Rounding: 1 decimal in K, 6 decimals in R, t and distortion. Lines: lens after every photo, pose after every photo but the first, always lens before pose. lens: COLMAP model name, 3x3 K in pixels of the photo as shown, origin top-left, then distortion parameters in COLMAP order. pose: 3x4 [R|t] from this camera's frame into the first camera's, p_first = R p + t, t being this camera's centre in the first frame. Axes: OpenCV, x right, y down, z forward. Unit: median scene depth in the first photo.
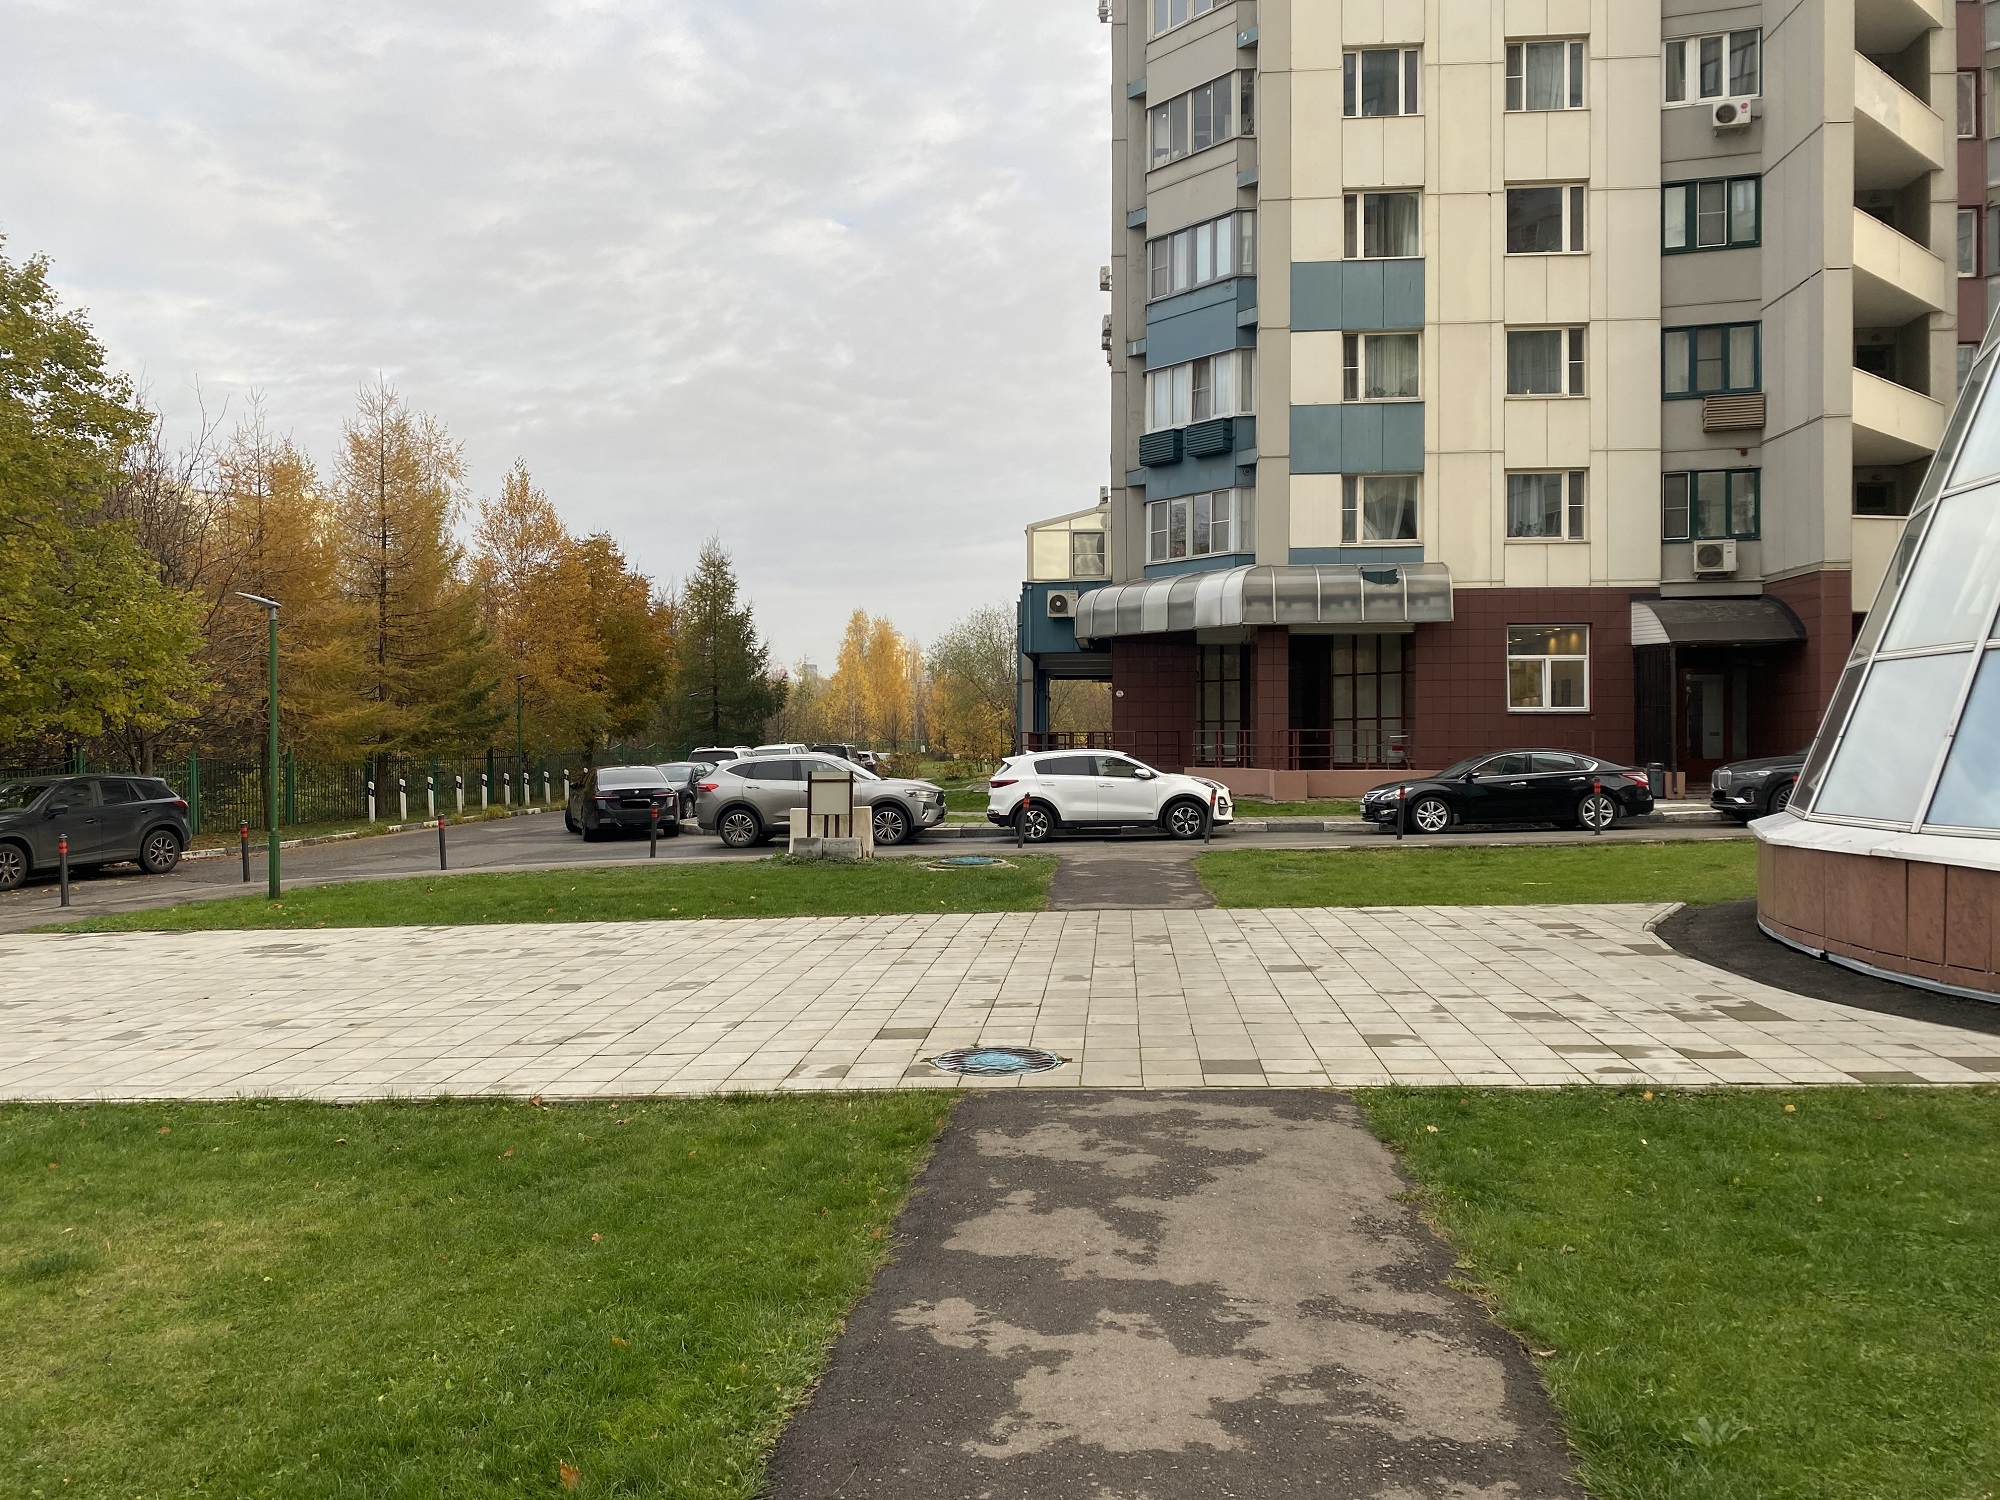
lens RADIAL K [[1504.0, 0, 1005.5], [0, 1504.0, 745.4], [0, 0, 1]] dist [0.035057, -0.046118]
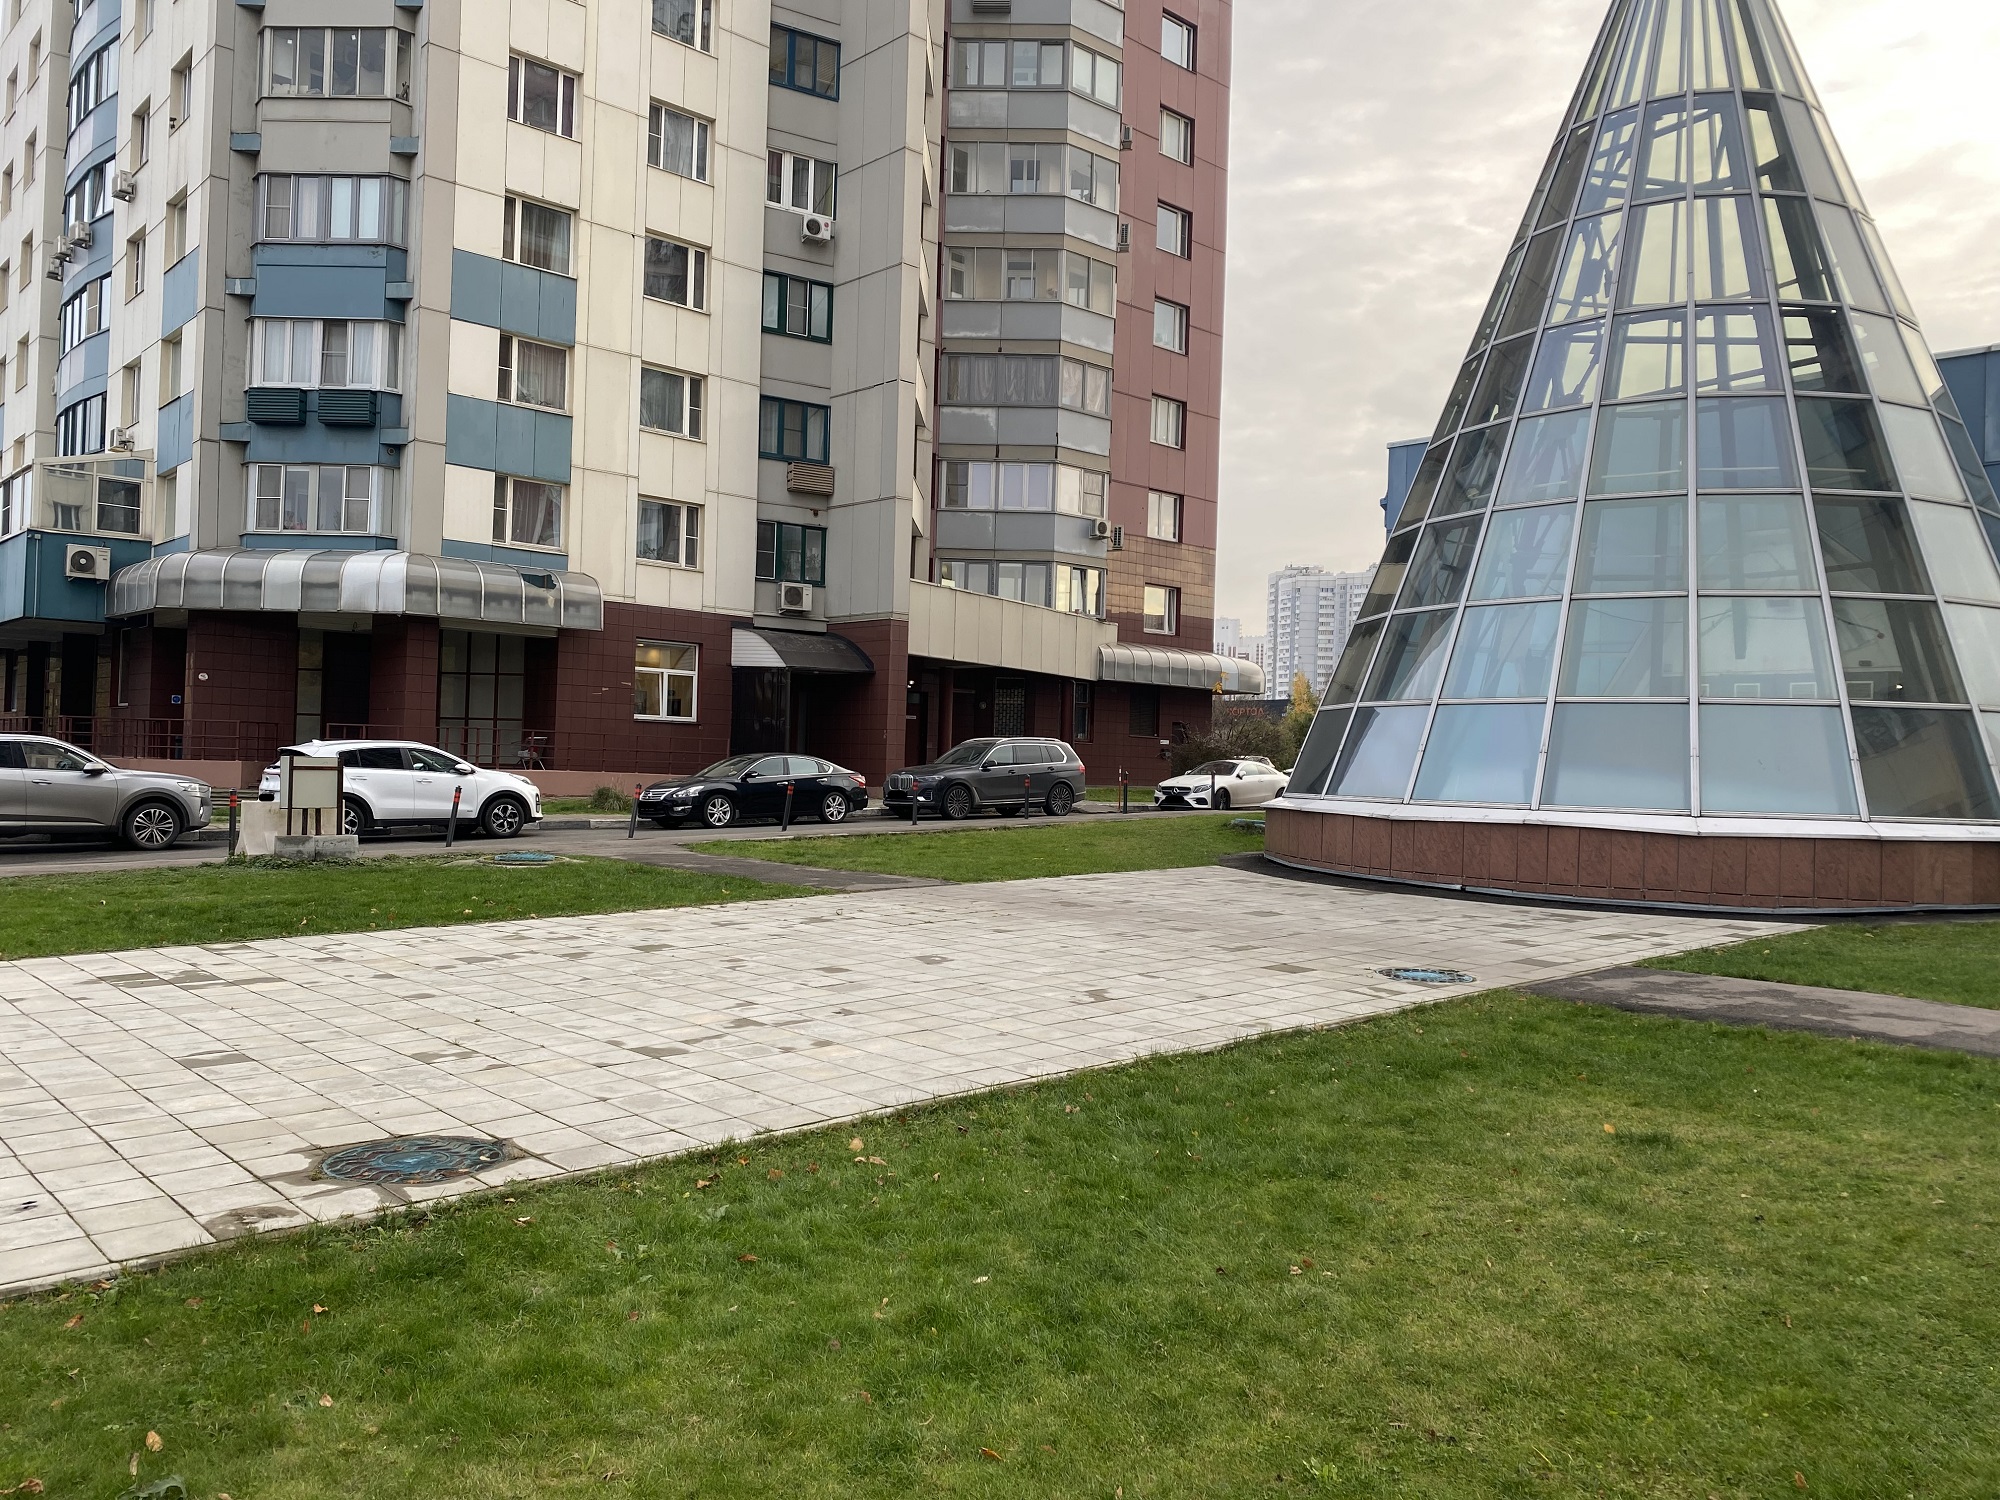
lens RADIAL K [[1500.1, 0, 1005.0], [0, 1500.1, 730.4], [0, 0, 1]] dist [0.139675, -0.245255]
pose [[0.682910, 0.039386, 0.729440, -0.276623], [-0.028653, 0.999221, -0.027128, 0.007863], [-0.729941, -0.002375, 0.683507, 0.067273]]
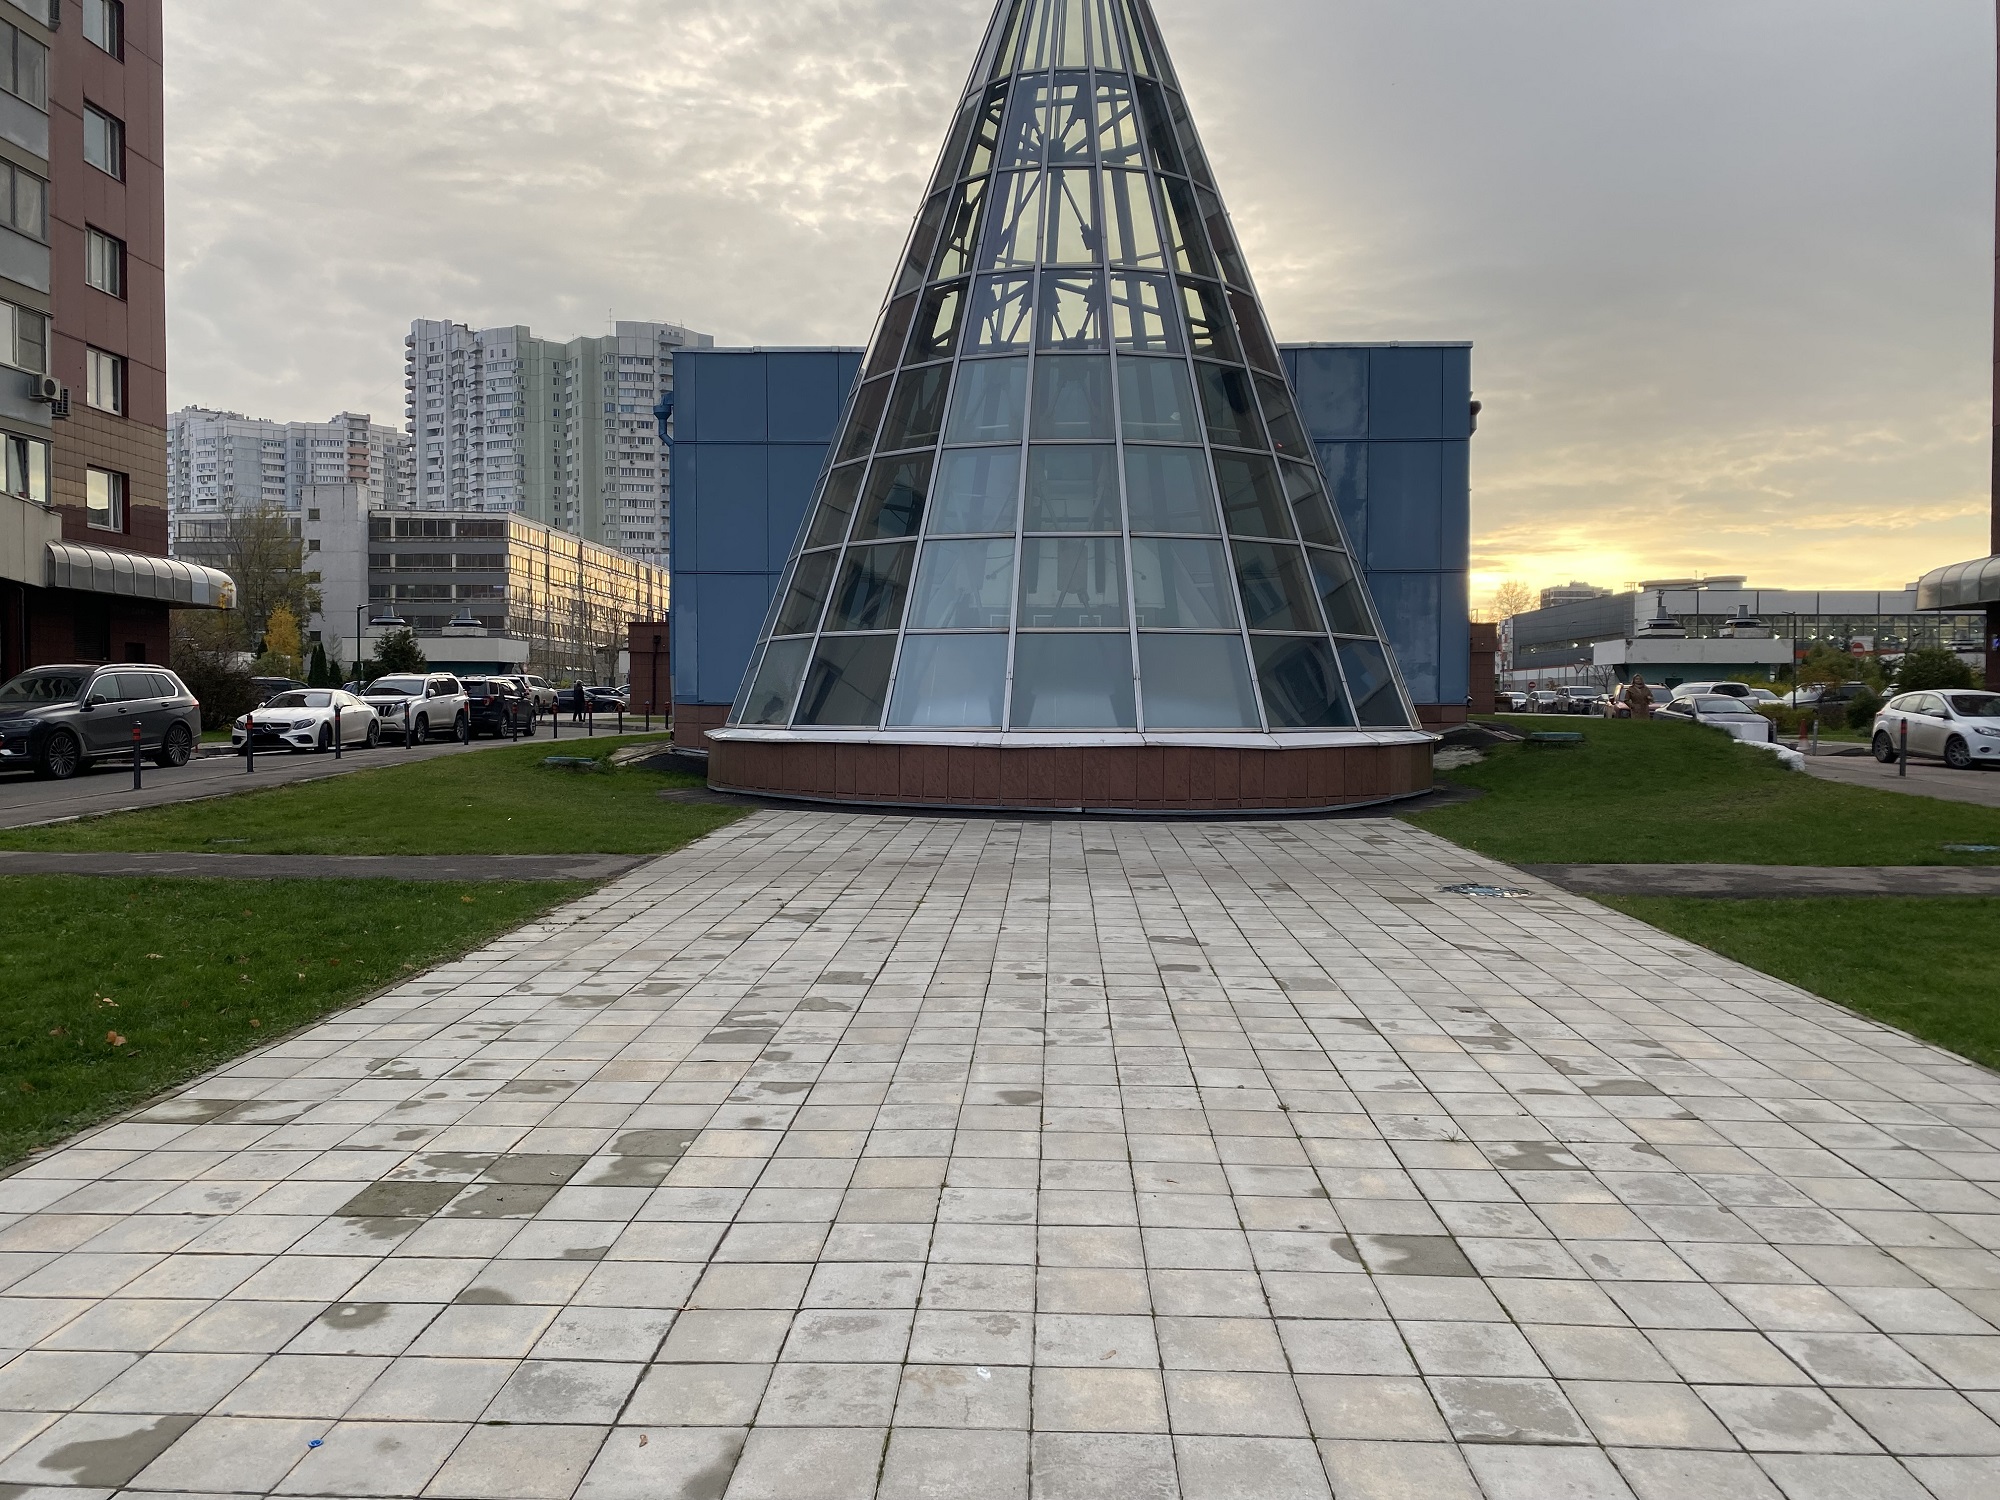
lens RADIAL K [[1504.0, 0, 1005.5], [0, 1504.0, 745.4], [0, 0, 1]] dist [0.035057, -0.046118]
pose [[-0.042525, -0.023160, 0.998827, -0.308860], [-0.000481, 0.999732, 0.023160, 0.007922], [-0.999095, 0.000504, -0.042524, 0.320039]]
